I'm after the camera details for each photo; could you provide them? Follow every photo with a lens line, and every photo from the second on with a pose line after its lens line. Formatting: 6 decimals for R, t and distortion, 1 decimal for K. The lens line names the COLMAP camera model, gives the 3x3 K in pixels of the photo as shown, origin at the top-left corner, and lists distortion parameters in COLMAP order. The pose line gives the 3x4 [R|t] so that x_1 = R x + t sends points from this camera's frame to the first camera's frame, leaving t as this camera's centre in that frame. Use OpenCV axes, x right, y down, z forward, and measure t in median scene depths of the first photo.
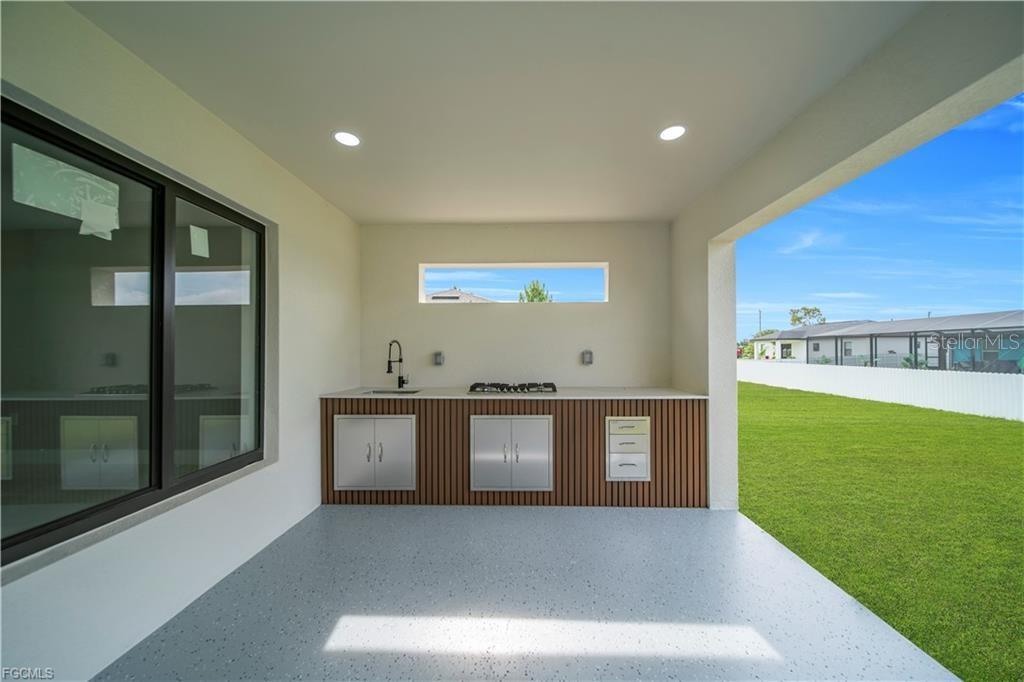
lens RADIAL K [[353.5, 0, 515.9], [0, 353.5, 348.8], [0, 0, 1]] dist [0.000373, -0.000235]
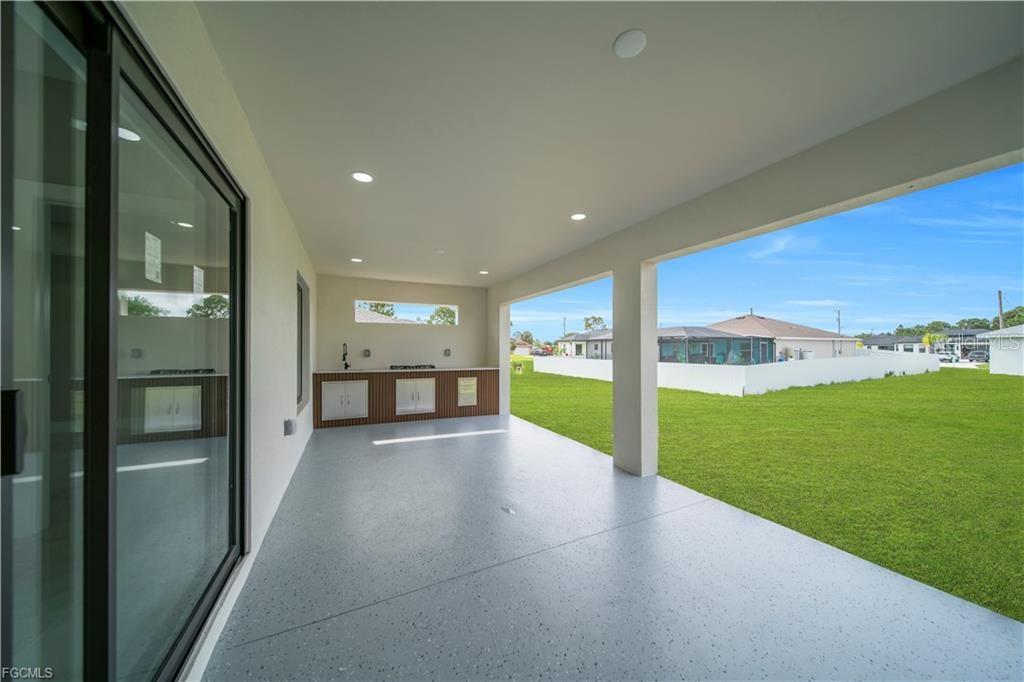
lens RADIAL K [[353.5, 0, 515.9], [0, 353.5, 348.8], [0, 0, 1]] dist [0.000373, -0.000235]
pose [[0.897404, 0.004218, 0.441190, -0.344765], [-0.006548, 0.999971, 0.003760, -0.006403], [-0.441161, -0.006263, 0.897406, -0.998354]]
